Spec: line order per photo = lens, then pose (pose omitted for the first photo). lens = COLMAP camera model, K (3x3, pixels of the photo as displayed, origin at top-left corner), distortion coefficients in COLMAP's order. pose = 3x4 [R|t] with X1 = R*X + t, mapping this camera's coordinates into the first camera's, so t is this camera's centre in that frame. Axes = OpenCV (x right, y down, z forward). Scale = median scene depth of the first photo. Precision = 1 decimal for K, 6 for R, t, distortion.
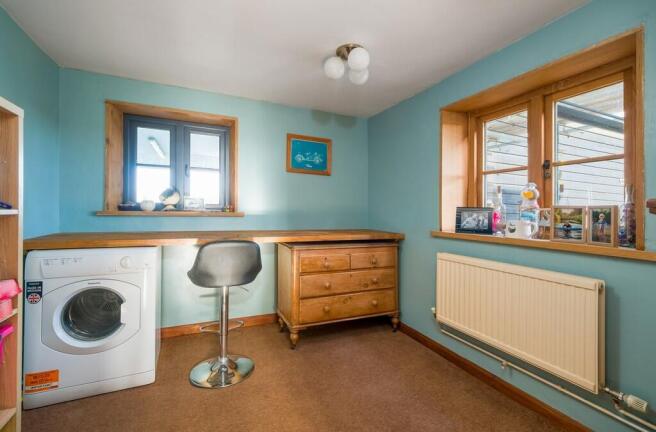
lens RADIAL K [[296.5, 0, 329.4], [0, 296.5, 212.8], [0, 0, 1]] dist [0.019205, -0.000866]
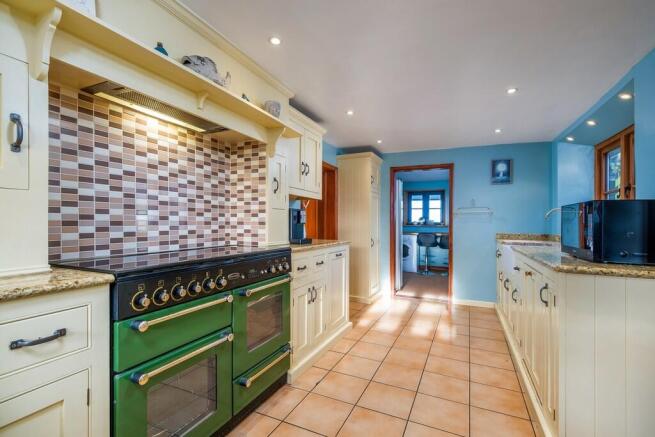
lens RADIAL K [[302.2, 0, 325.2], [0, 302.2, 220.7], [0, 0, 1]] dist [-0.001472, -0.000927]
pose [[0.650497, -0.013629, -0.759386, 1.046683], [0.005999, 0.999900, -0.012807, -0.014204], [0.759485, 0.003775, 0.650514, -1.566009]]
